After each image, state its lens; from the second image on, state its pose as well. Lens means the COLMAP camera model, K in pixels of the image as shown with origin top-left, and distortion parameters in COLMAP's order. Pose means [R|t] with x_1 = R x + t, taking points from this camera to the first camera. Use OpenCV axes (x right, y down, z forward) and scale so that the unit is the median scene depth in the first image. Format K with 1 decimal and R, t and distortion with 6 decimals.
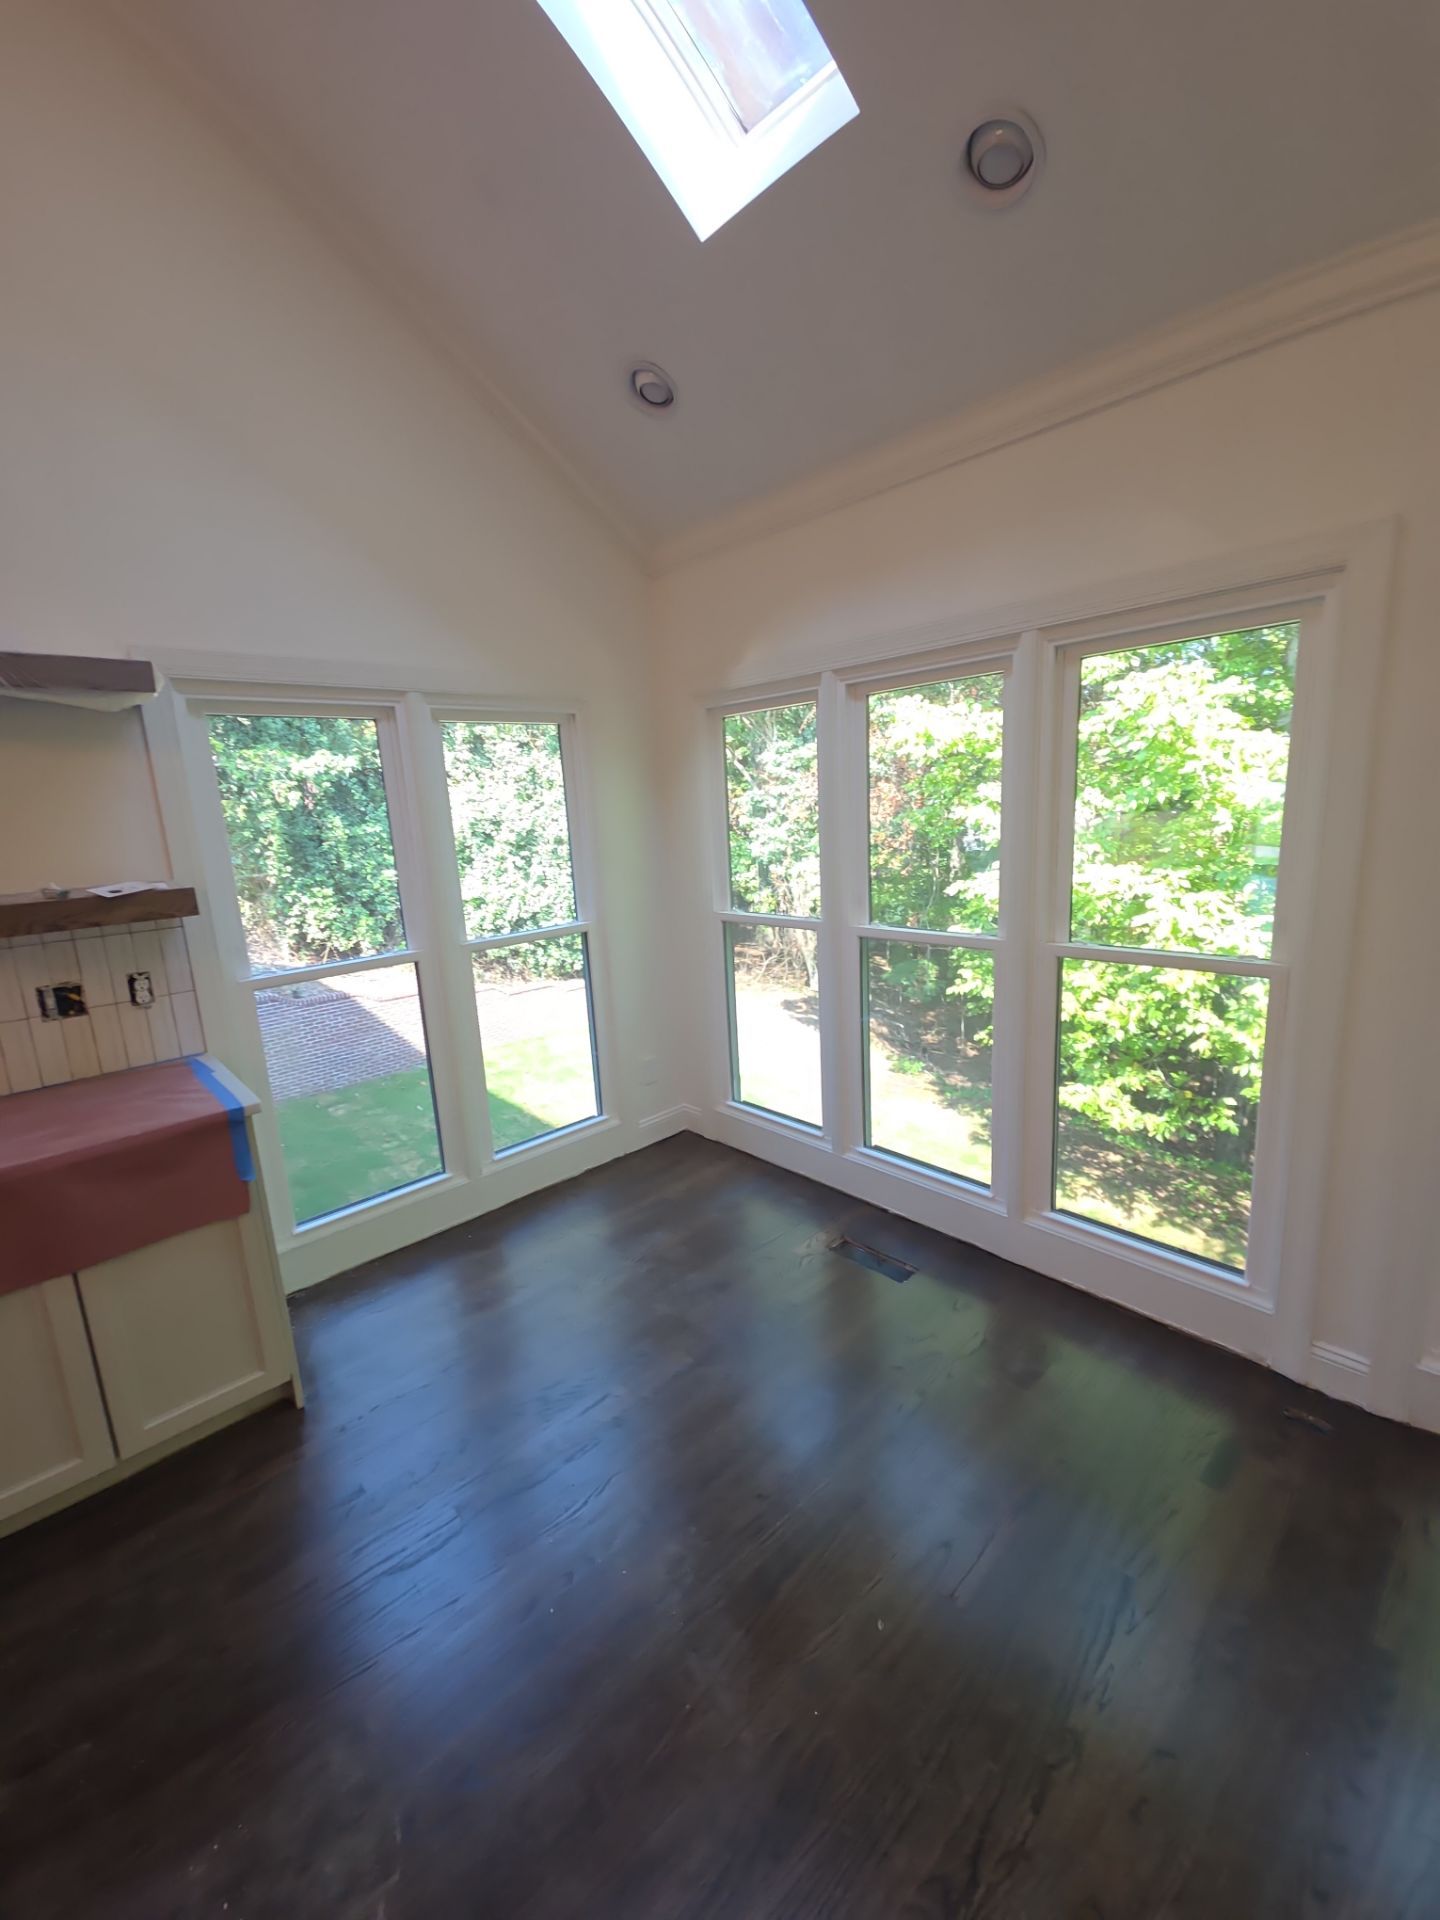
lens RADIAL K [[789.6, 0, 725.1], [0, 789.6, 966.9], [0, 0, 1]] dist [0.003791, -0.000331]
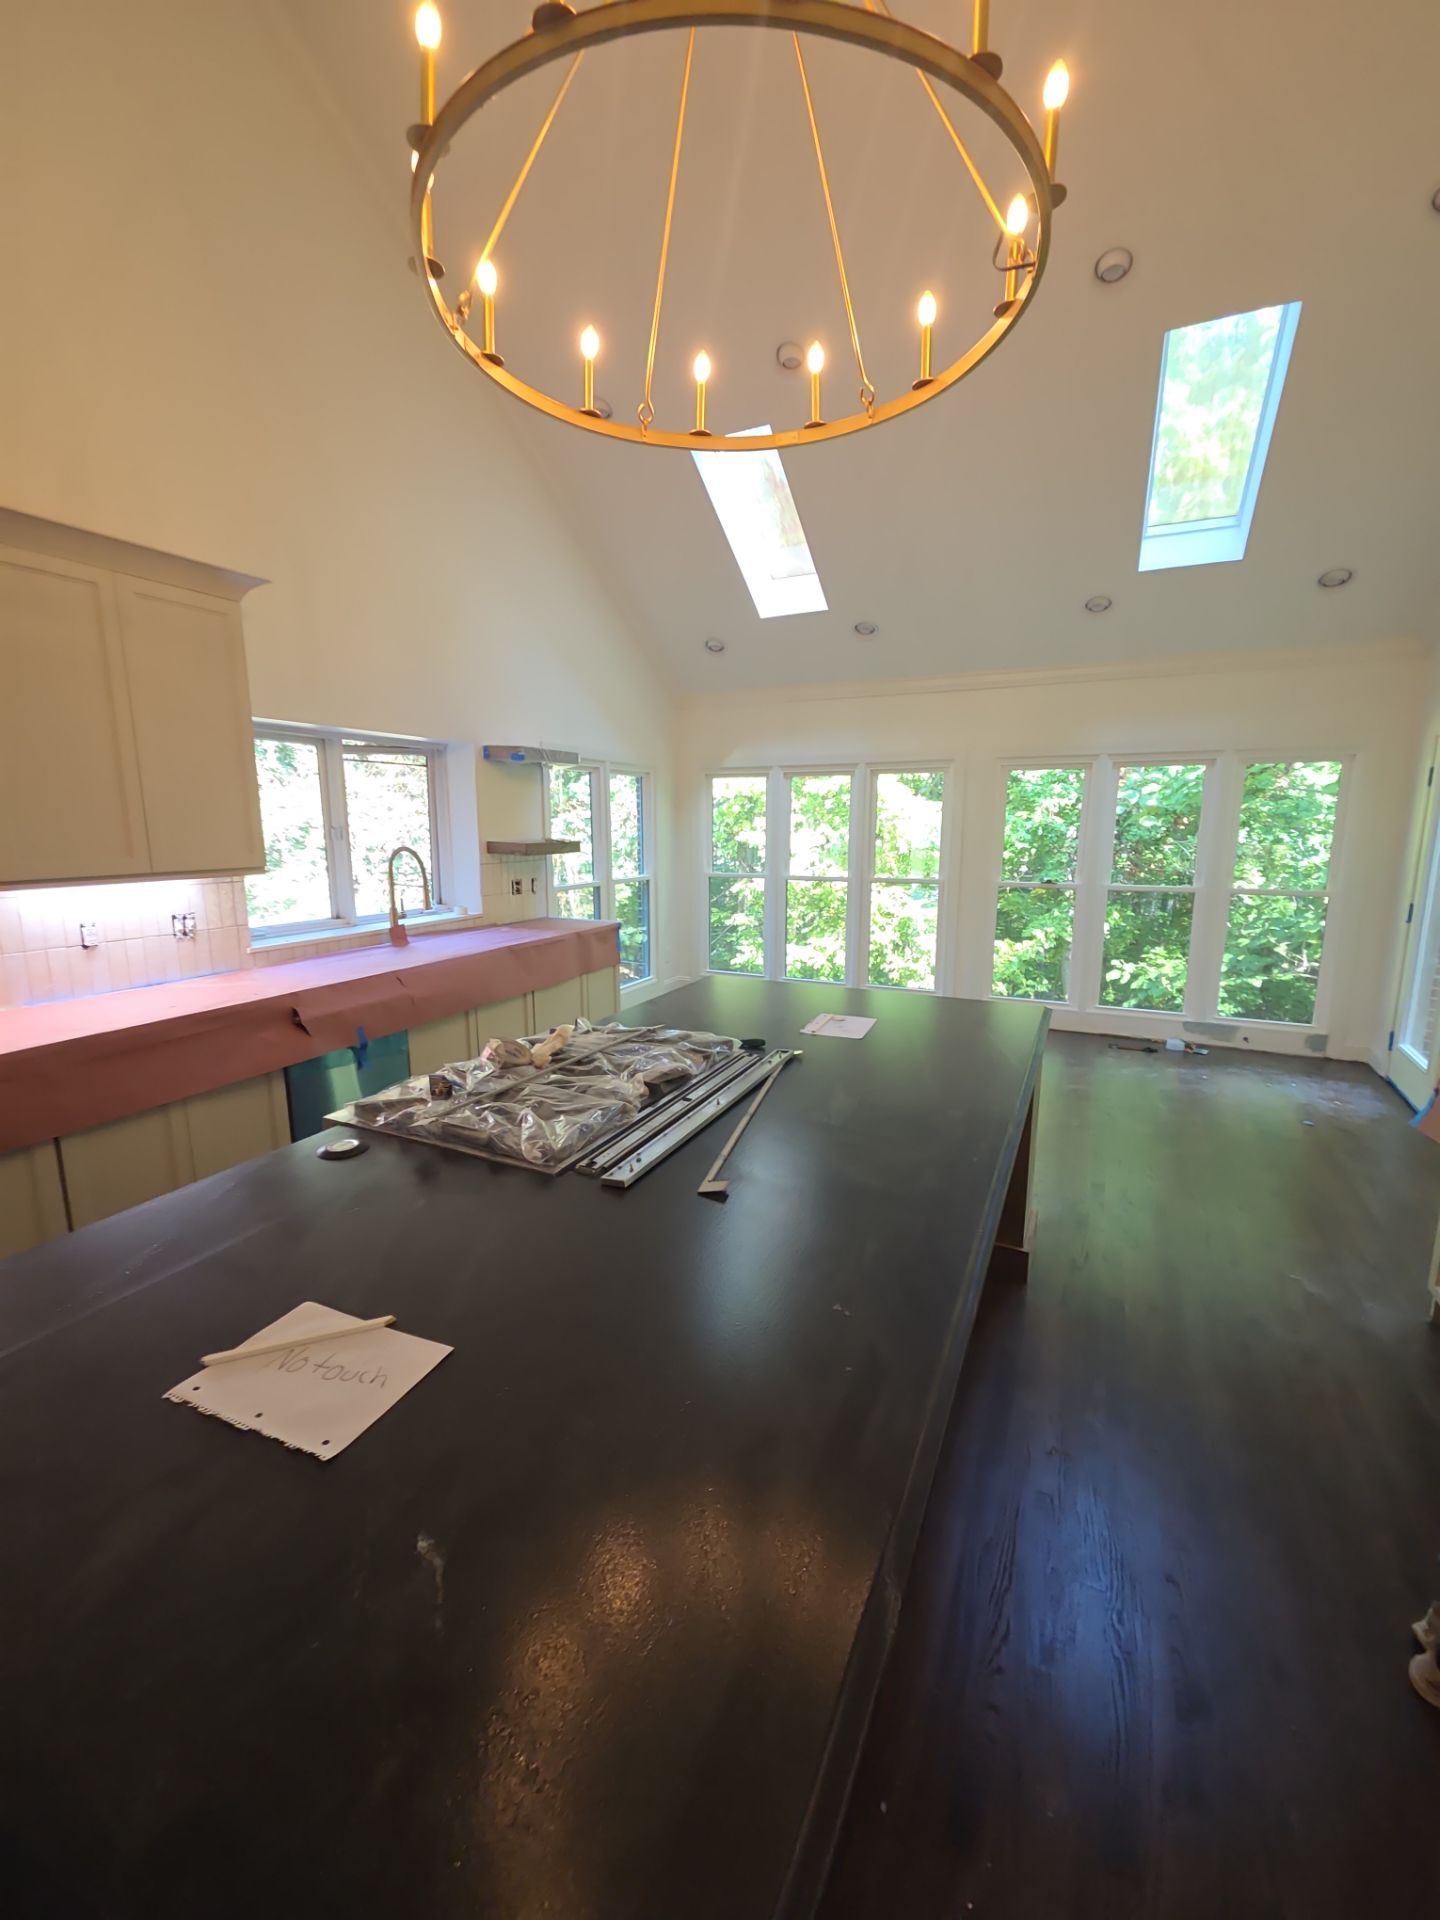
lens RADIAL K [[789.6, 0, 722.5], [0, 789.6, 965.0], [0, 0, 1]] dist [0.003791, -0.000331]
pose [[0.932056, -0.013900, 0.362048, -1.096327], [0.027167, 0.999132, -0.031578, 0.360118], [-0.361295, 0.039268, 0.931624, -1.389060]]
